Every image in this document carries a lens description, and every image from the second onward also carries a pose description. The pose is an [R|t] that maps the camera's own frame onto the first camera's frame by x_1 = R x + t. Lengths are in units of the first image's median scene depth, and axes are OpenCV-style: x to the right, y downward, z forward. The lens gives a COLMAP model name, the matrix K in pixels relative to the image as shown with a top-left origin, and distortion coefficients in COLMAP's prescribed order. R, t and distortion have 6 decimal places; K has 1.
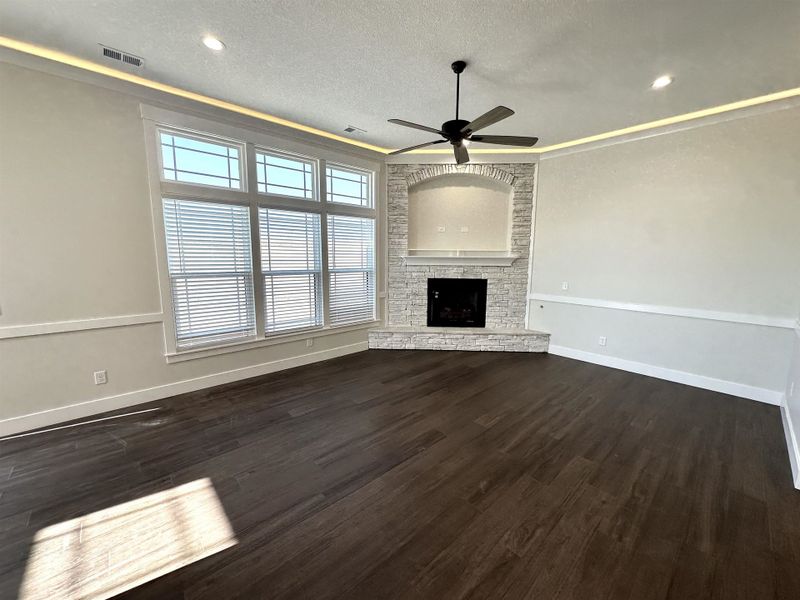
lens RADIAL K [[318.2, 0, 400.0], [0, 318.2, 300.0], [0, 0, 1]] dist [0.000066, -0.000061]
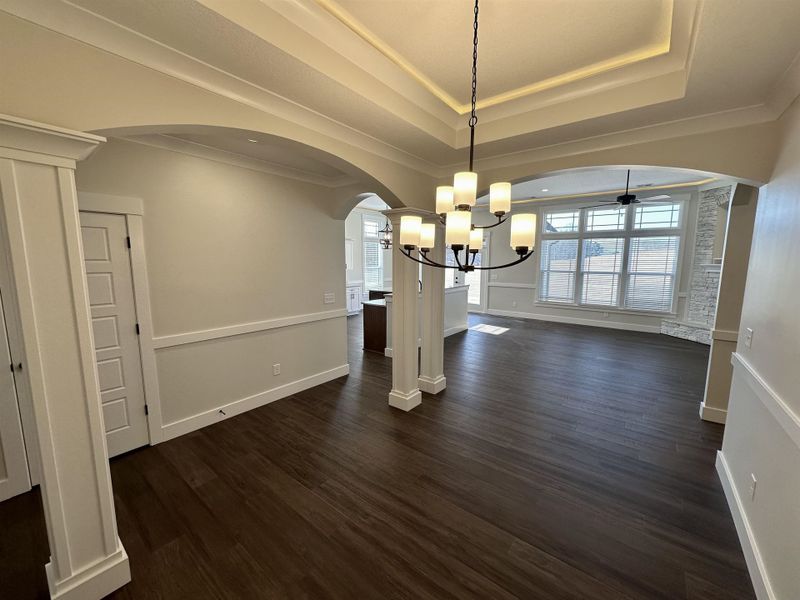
lens RADIAL K [[318.2, 0, 400.0], [0, 318.2, 300.0], [0, 0, 1]] dist [0.000066, -0.000061]
pose [[0.161787, 0.118970, -0.979628, 1.058307], [-0.142353, 0.985137, 0.096129, 0.044979], [0.976504, 0.123901, 0.176318, -0.333021]]
